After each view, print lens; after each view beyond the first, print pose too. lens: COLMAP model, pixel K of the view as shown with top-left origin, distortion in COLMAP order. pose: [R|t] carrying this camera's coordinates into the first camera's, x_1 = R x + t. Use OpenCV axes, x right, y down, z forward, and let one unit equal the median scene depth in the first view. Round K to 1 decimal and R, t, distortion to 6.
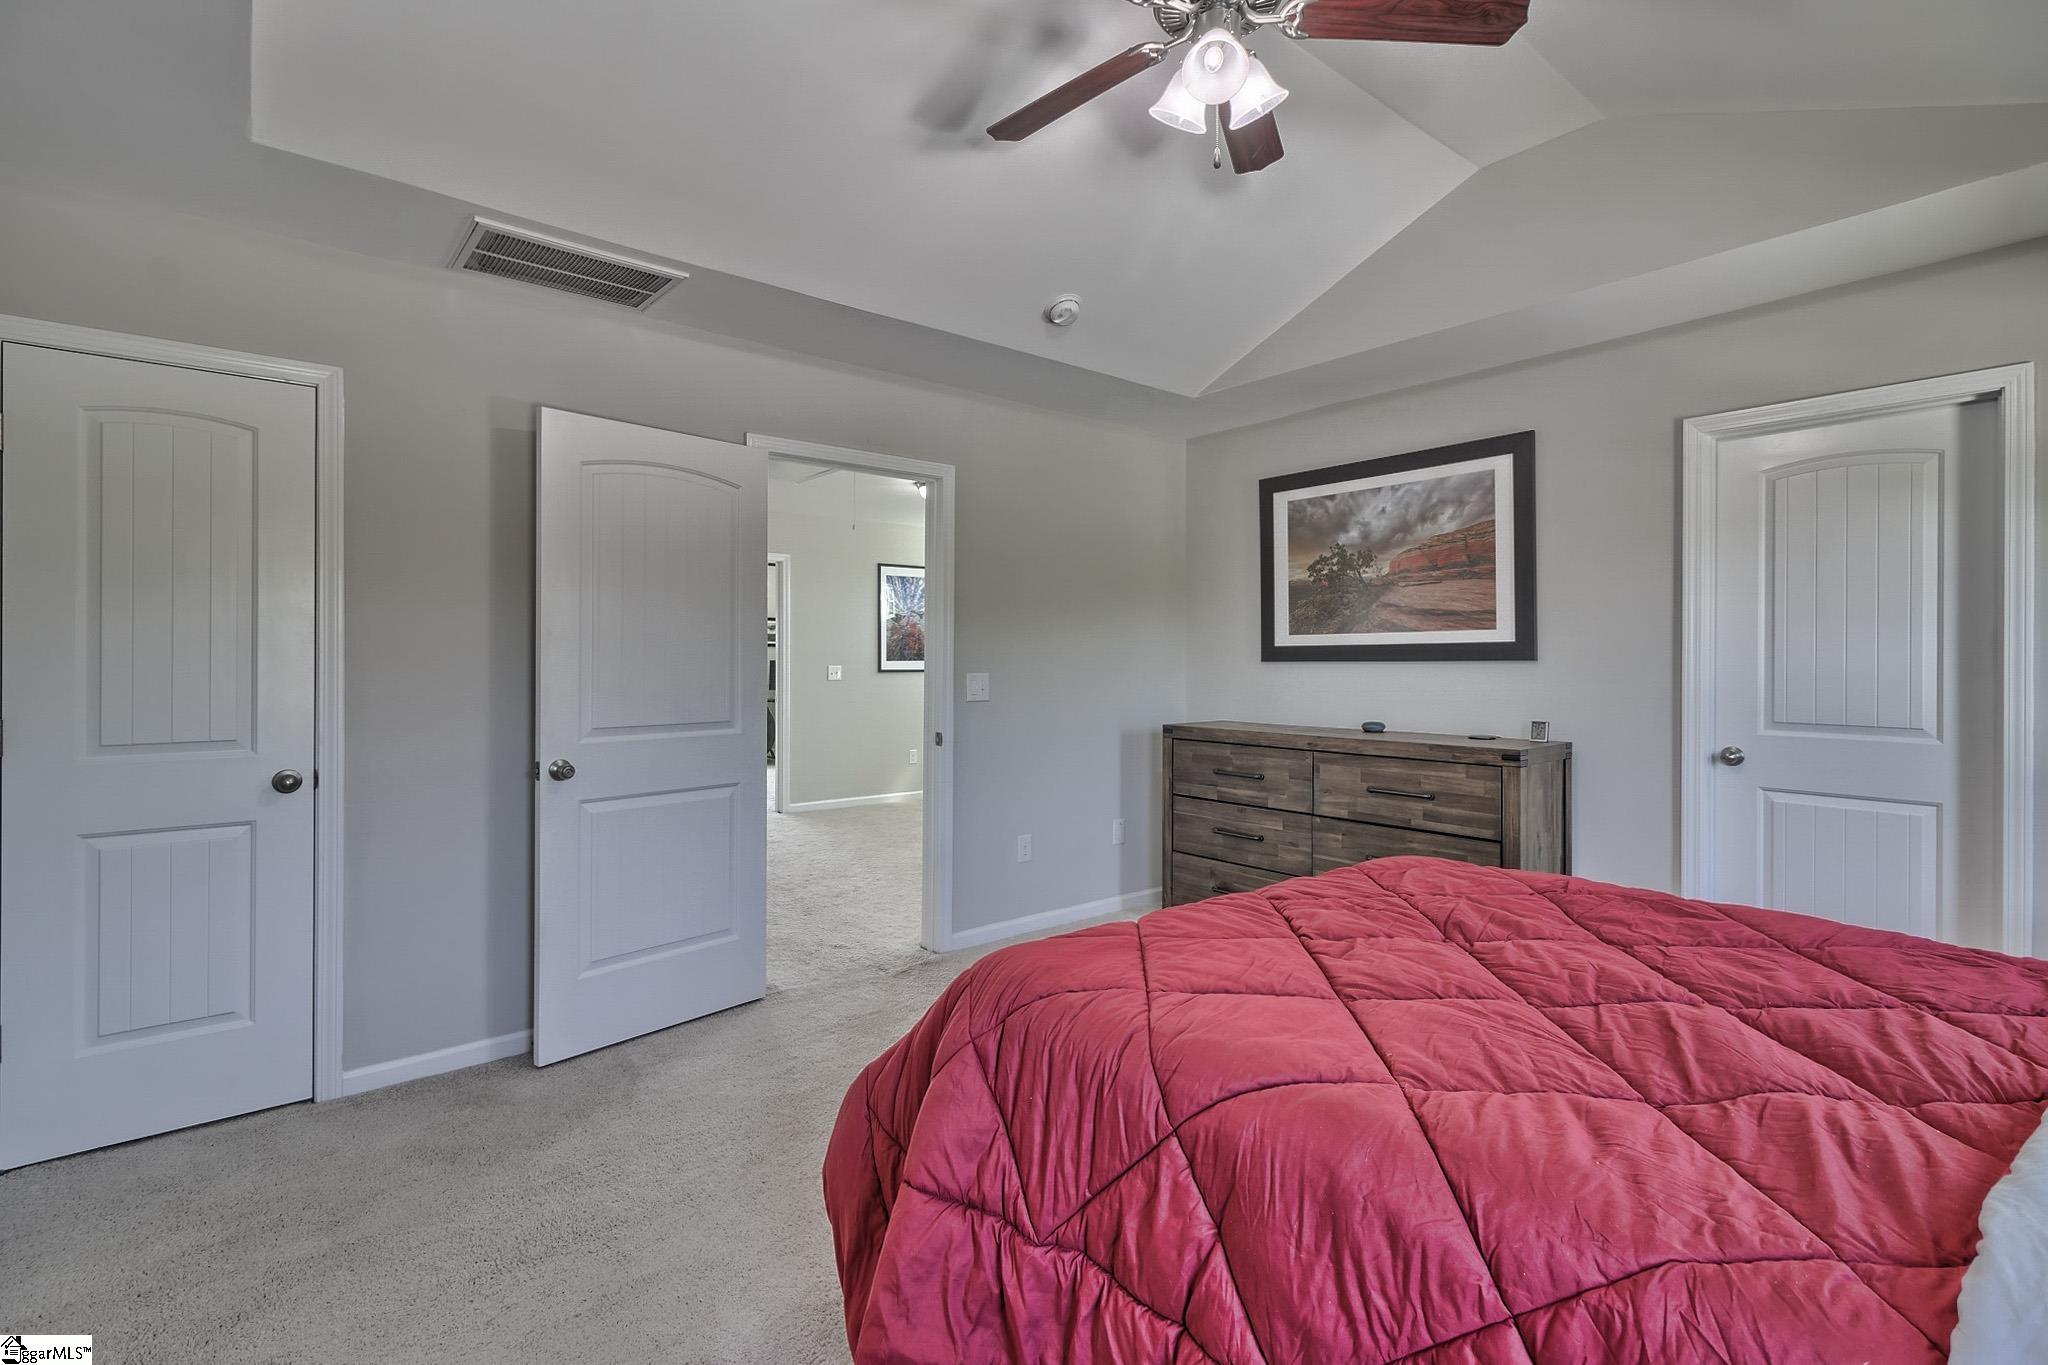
lens RADIAL K [[962.4, 0, 1031.1], [0, 962.4, 666.3], [0, 0, 1]] dist [0.000984, -0.002665]
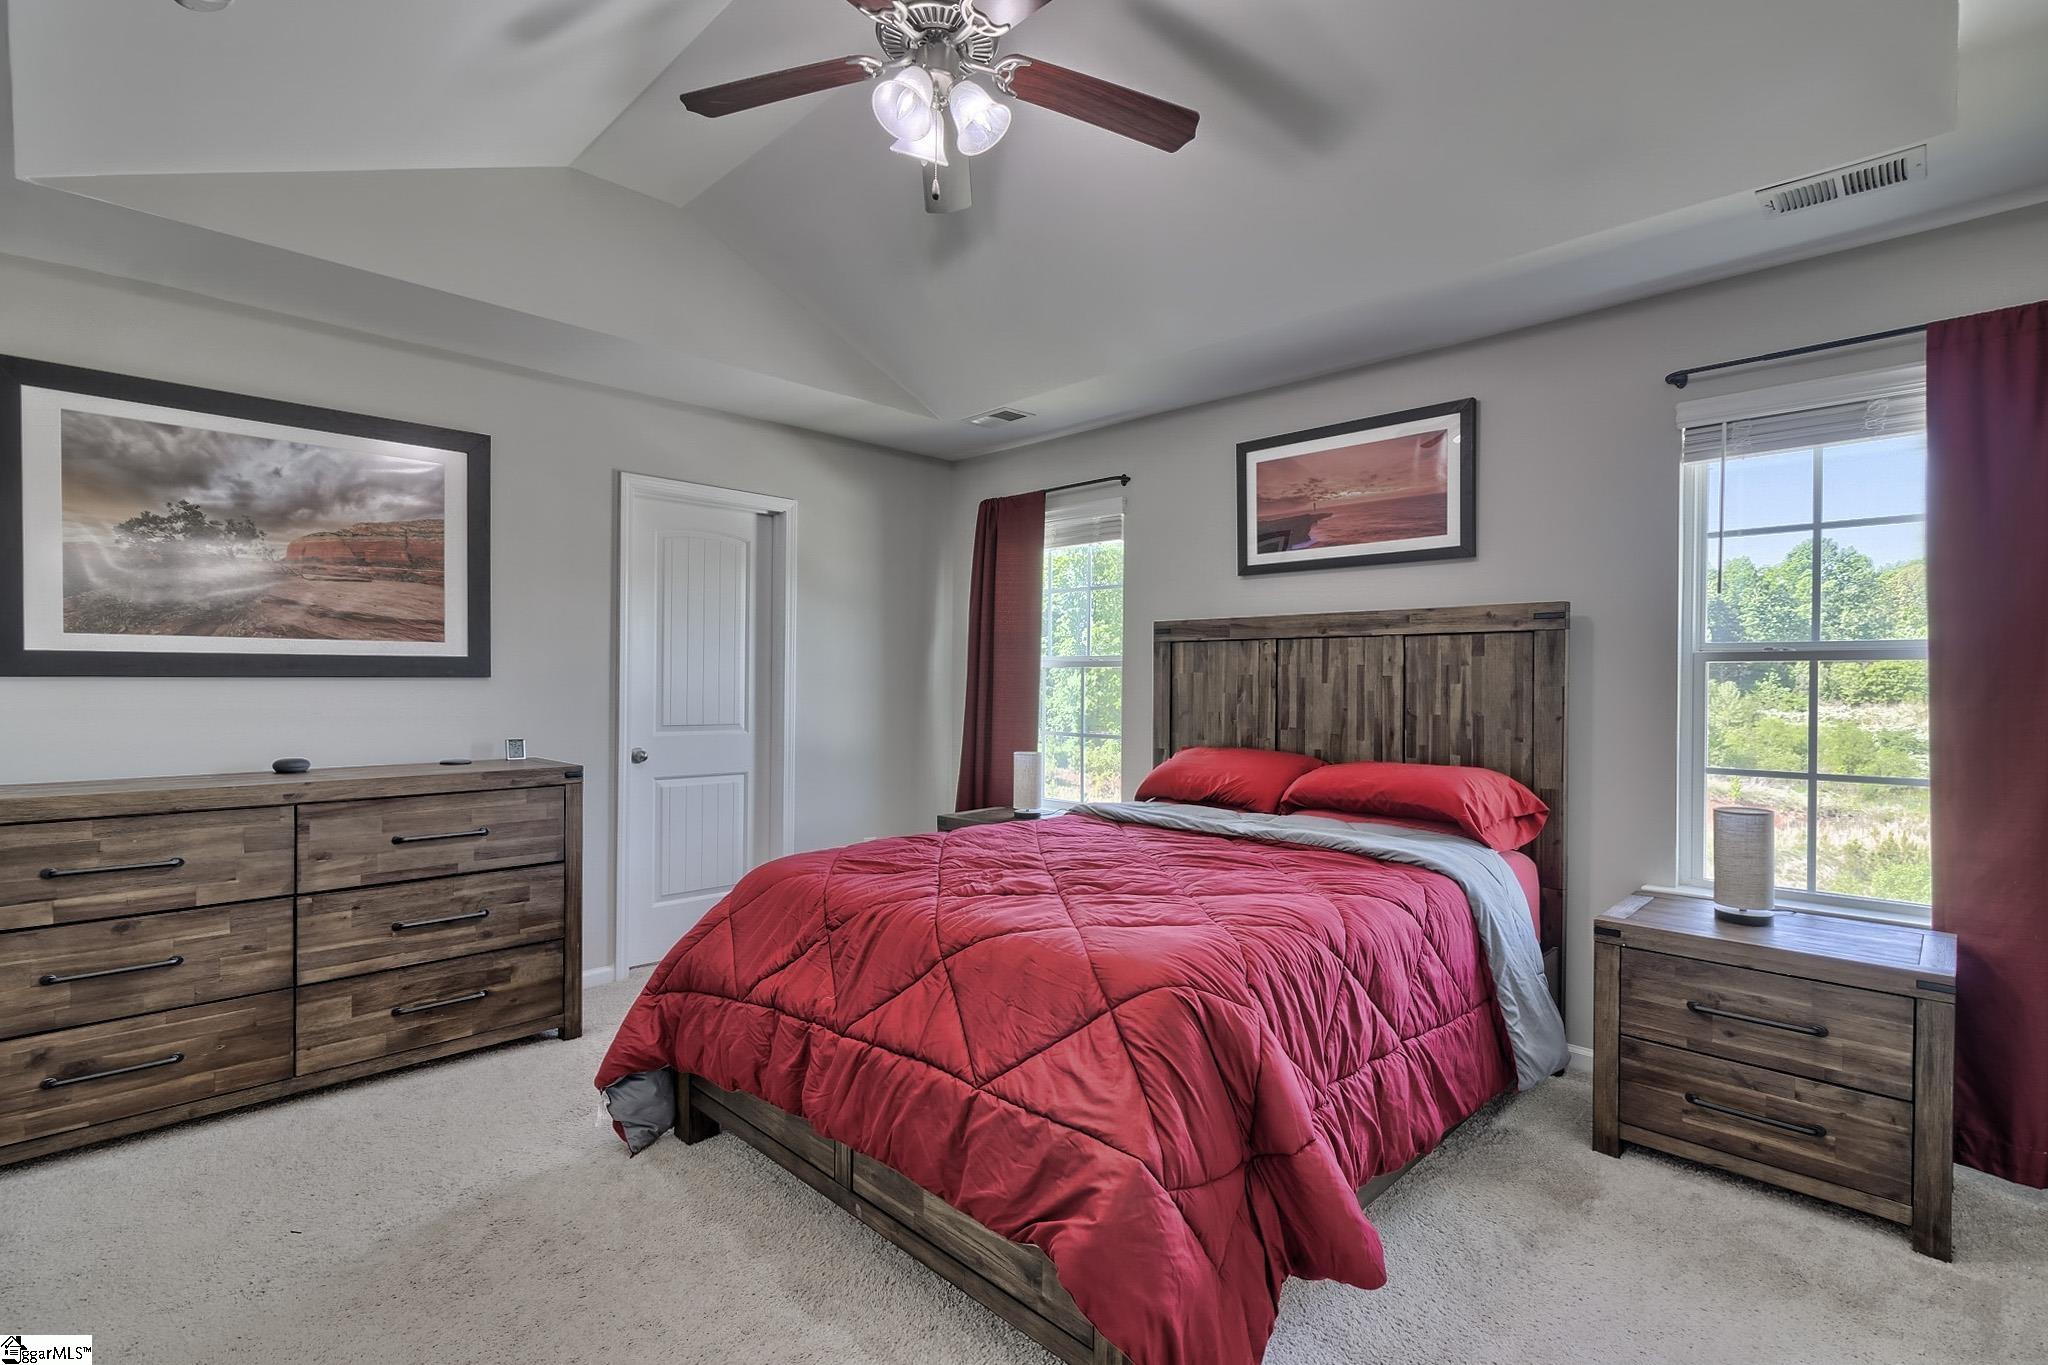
lens RADIAL K [[962.4, 0, 1026.3], [0, 962.4, 691.9], [0, 0, 1]] dist [0.000984, -0.002665]
pose [[-0.120690, -0.011996, 0.992618, -0.454856], [0.001863, 0.999922, 0.012310, -0.001797], [-0.992688, 0.003335, -0.120658, 0.541547]]
